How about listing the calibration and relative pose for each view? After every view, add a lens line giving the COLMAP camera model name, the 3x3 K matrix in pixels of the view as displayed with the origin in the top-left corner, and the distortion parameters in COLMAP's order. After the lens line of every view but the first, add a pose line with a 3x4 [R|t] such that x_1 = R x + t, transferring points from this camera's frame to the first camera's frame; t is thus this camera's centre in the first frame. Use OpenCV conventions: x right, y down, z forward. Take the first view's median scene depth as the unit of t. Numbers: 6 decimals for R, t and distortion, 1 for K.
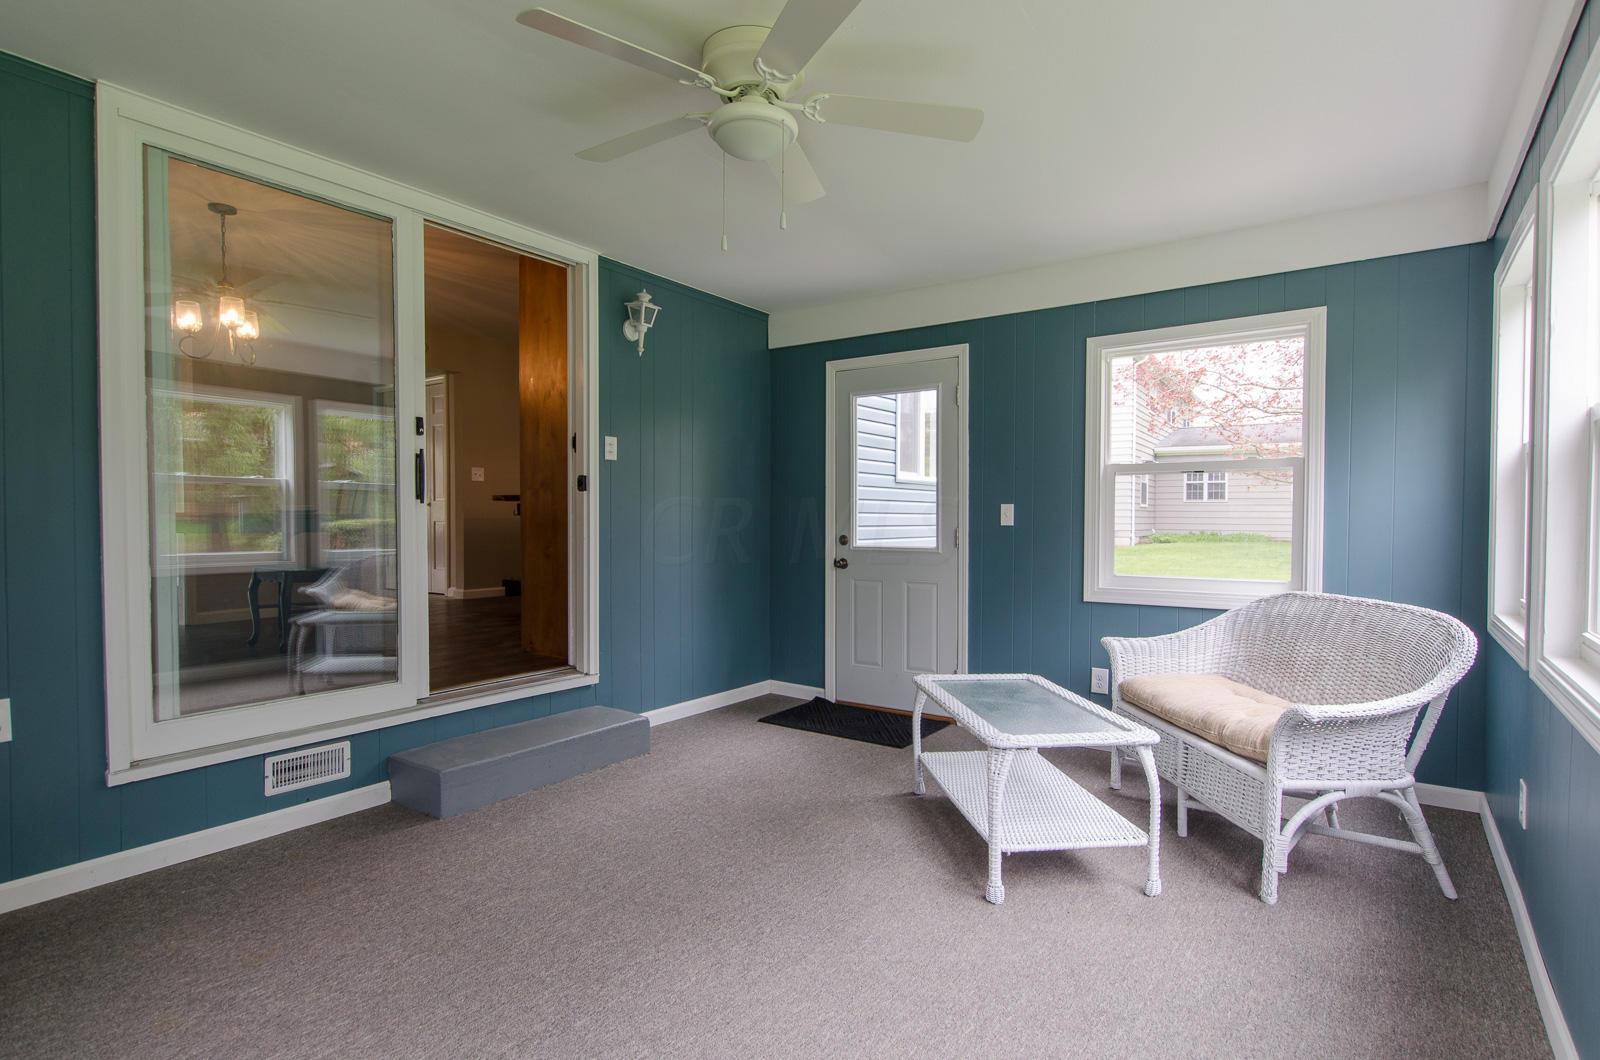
lens RADIAL K [[807.9, 0, 800.0], [0, 807.9, 530.0], [0, 0, 1]] dist [0.000114, -0.000177]
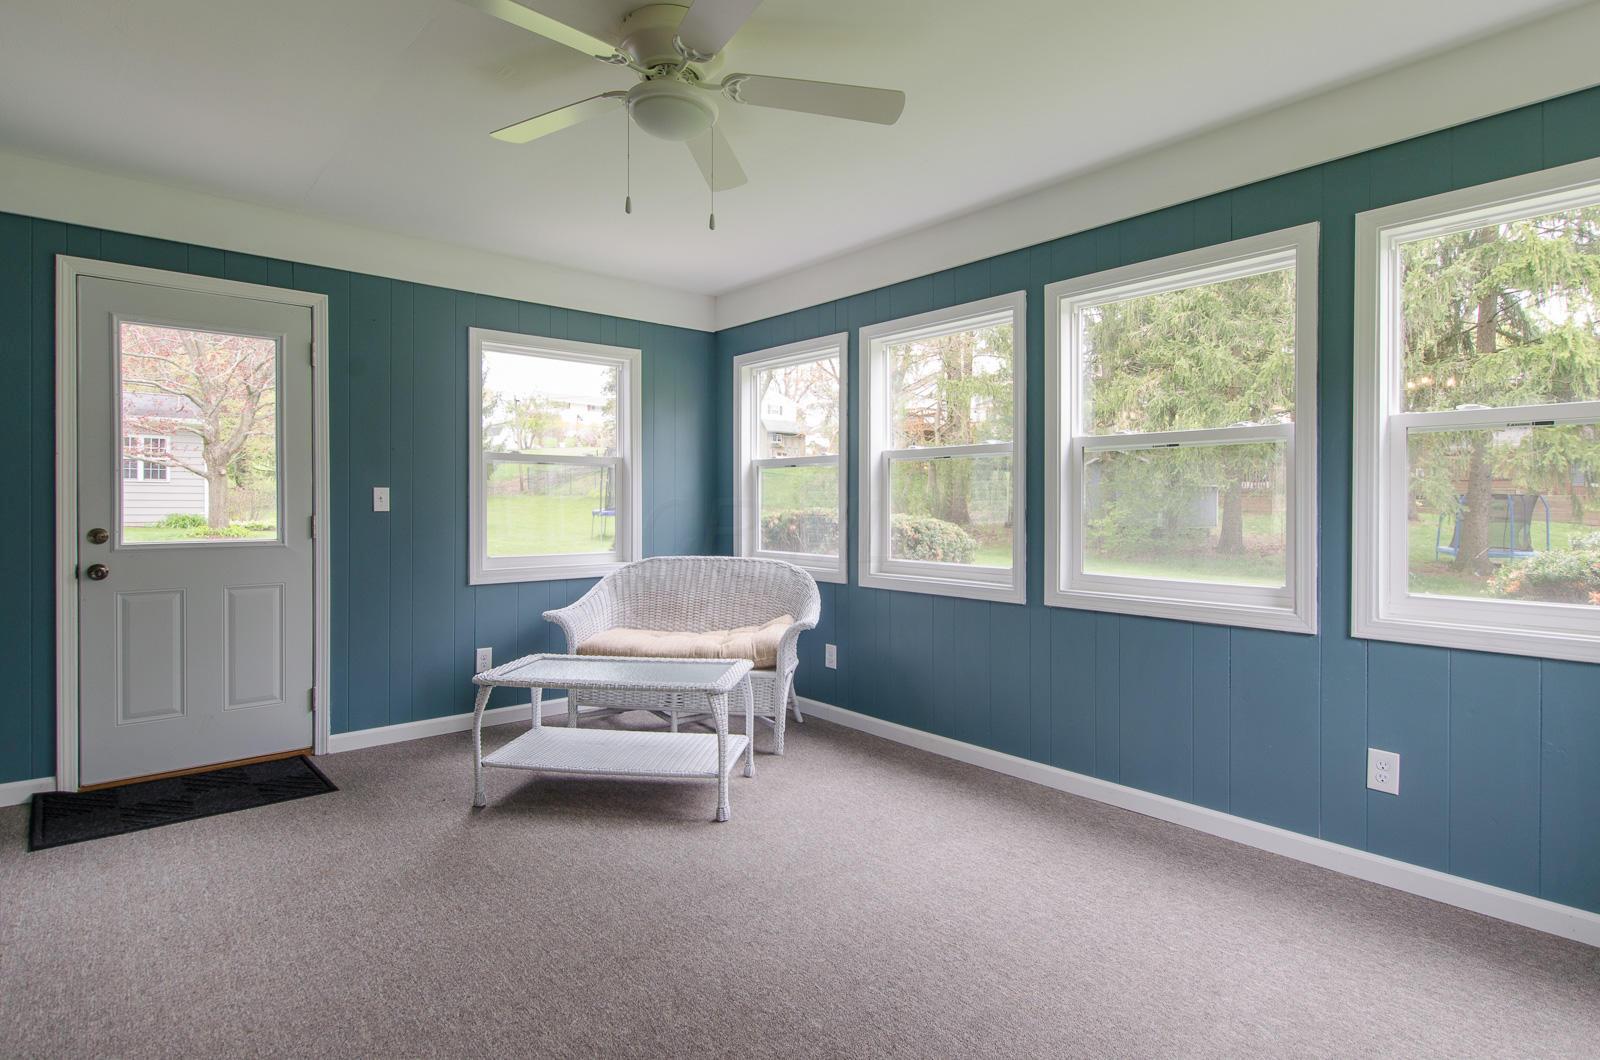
lens RADIAL K [[815.4, 0, 818.3], [0, 815.4, 498.7], [0, 0, 1]] dist [-0.001129, -0.000329]
pose [[0.223253, 0.004577, 0.974750, -0.503831], [0.010939, 0.999914, -0.007201, -0.007542], [-0.974699, 0.012271, 0.223184, 0.315145]]
